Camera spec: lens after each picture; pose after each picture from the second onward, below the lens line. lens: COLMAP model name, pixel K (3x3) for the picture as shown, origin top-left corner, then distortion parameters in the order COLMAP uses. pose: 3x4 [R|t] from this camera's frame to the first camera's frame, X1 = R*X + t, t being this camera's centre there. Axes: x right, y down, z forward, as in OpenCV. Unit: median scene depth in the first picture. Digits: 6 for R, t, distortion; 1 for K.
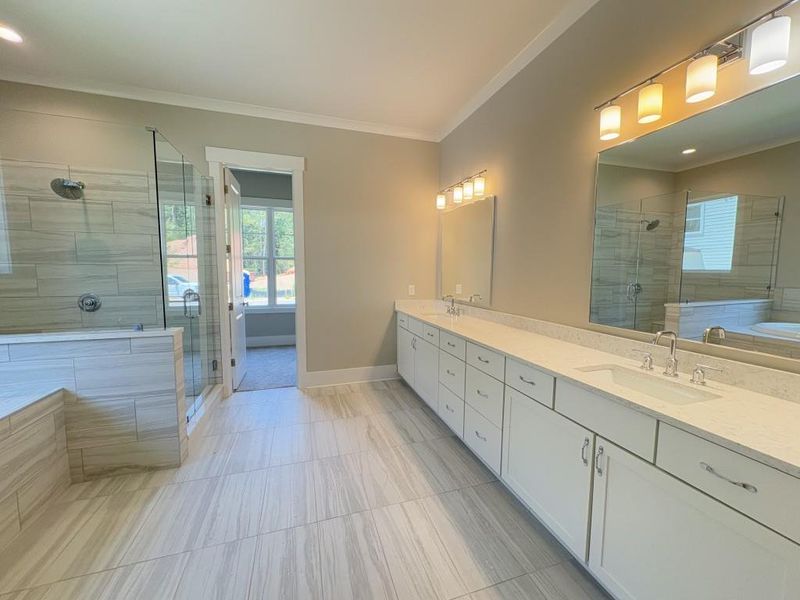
lens RADIAL K [[317.7, 0, 401.0], [0, 317.7, 299.2], [0, 0, 1]] dist [0.000454, 0.000128]
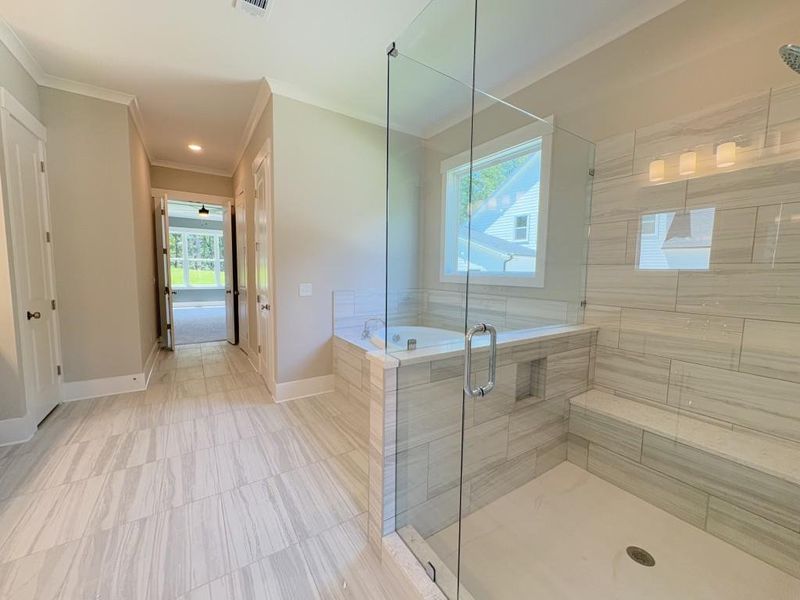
lens RADIAL K [[317.7, 0, 401.0], [0, 317.7, 299.2], [0, 0, 1]] dist [0.000454, 0.000128]
pose [[-0.963957, 0.002654, -0.266045, -0.710183], [-0.044080, 0.984538, 0.169536, -0.158291], [0.262382, 0.175153, -0.948935, 1.960887]]
